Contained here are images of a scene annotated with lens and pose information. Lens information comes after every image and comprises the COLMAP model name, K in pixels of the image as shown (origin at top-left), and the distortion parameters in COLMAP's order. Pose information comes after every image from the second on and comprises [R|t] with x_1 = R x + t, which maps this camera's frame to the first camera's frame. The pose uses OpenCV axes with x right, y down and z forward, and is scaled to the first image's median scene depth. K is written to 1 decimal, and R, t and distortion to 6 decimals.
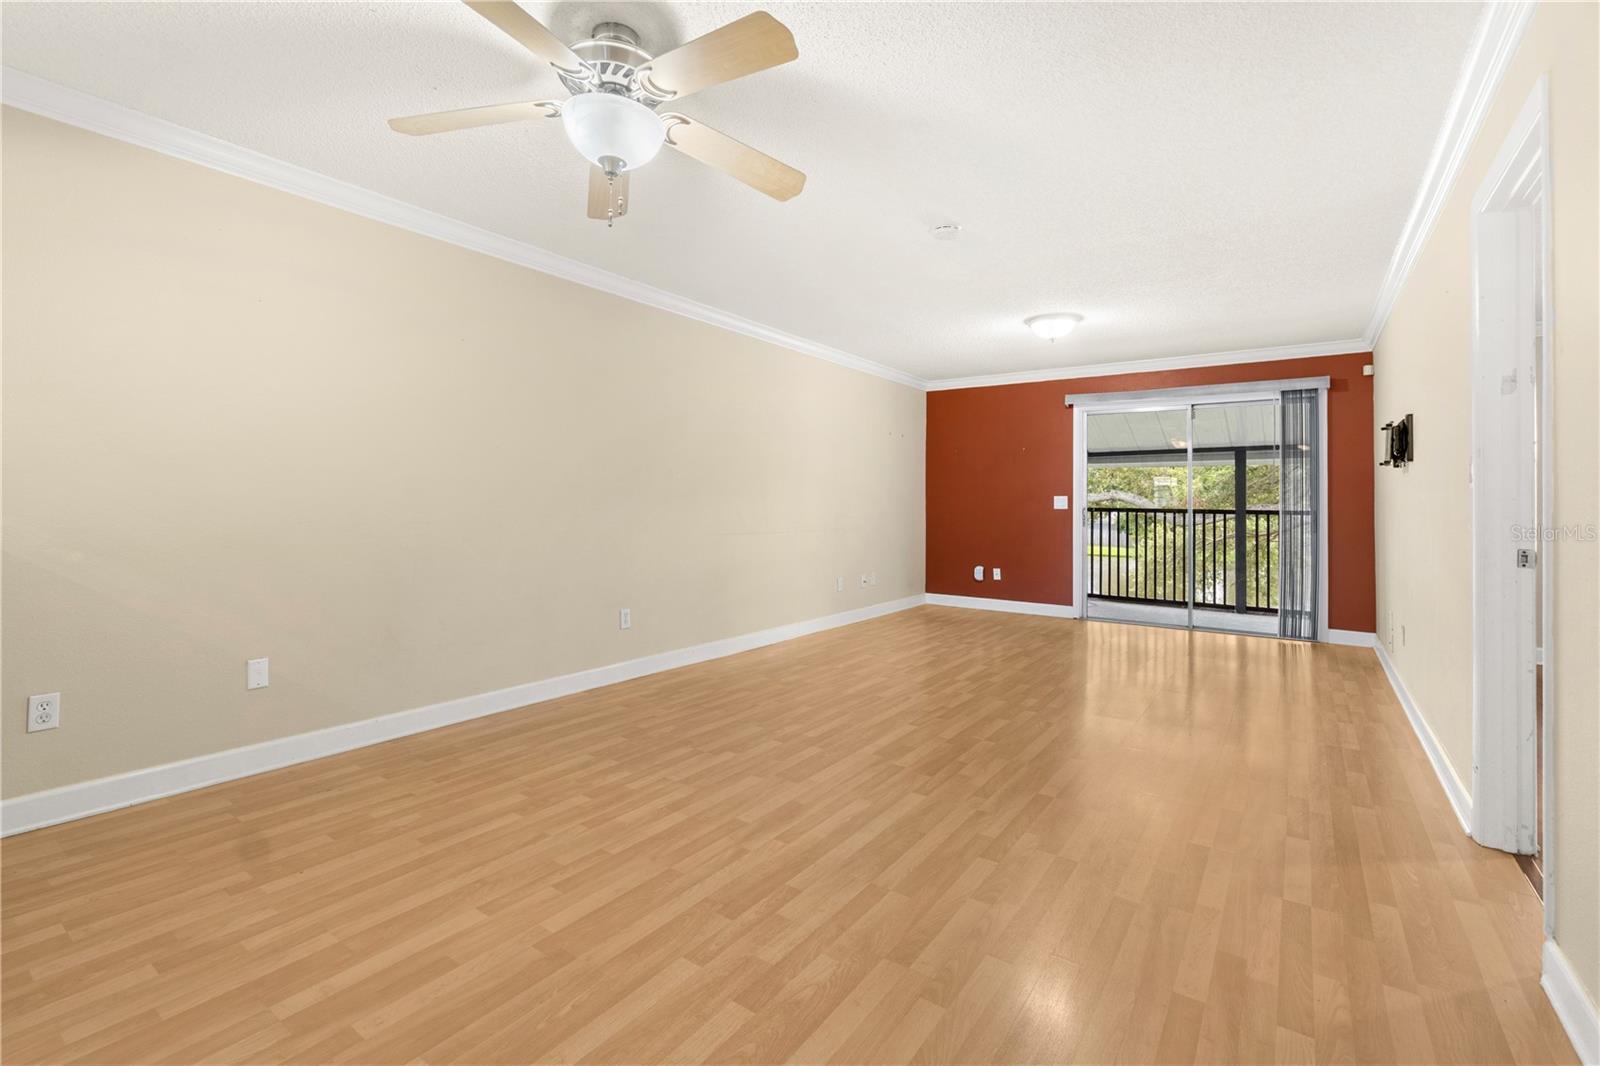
lens RADIAL K [[697.7, 0, 784.3], [0, 697.7, 502.9], [0, 0, 1]] dist [0.001408, 0.000965]
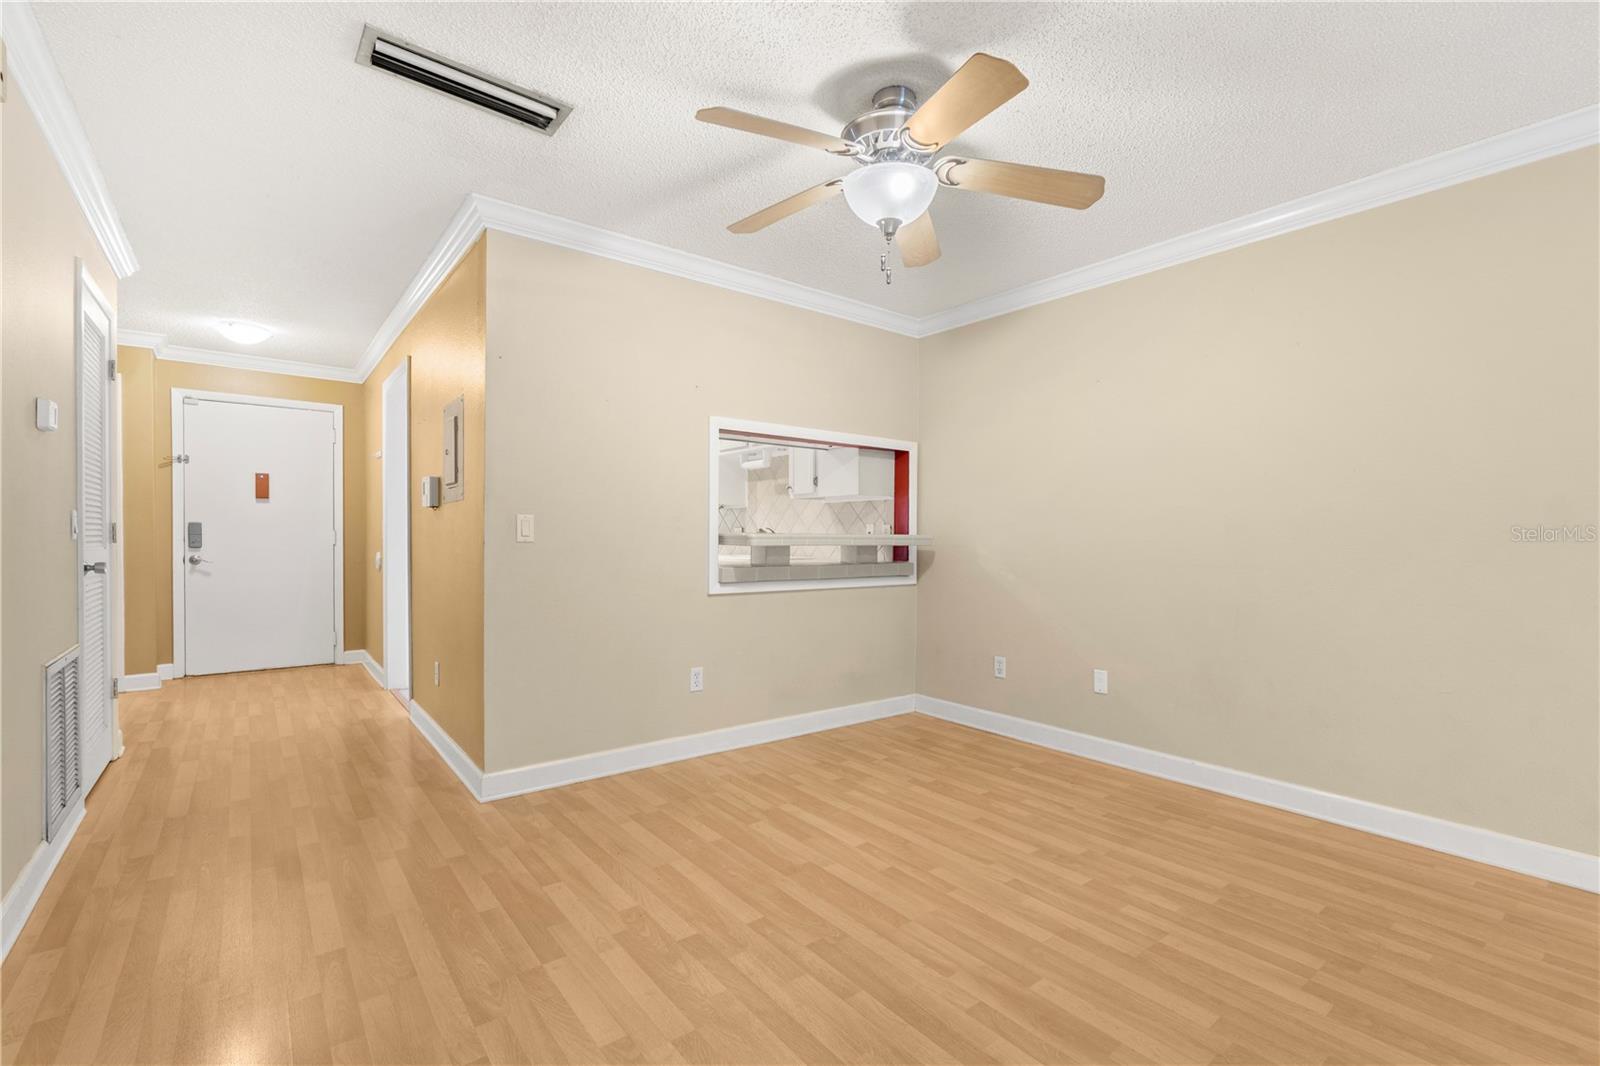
lens RADIAL K [[697.7, 0, 804.0], [0, 697.7, 538.7], [0, 0, 1]] dist [0.001408, 0.000965]
pose [[-0.254098, -0.014569, -0.967069, 0.700967], [-0.007175, 0.999887, -0.013179, 0.011373], [0.967152, 0.003590, -0.254174, 0.953532]]
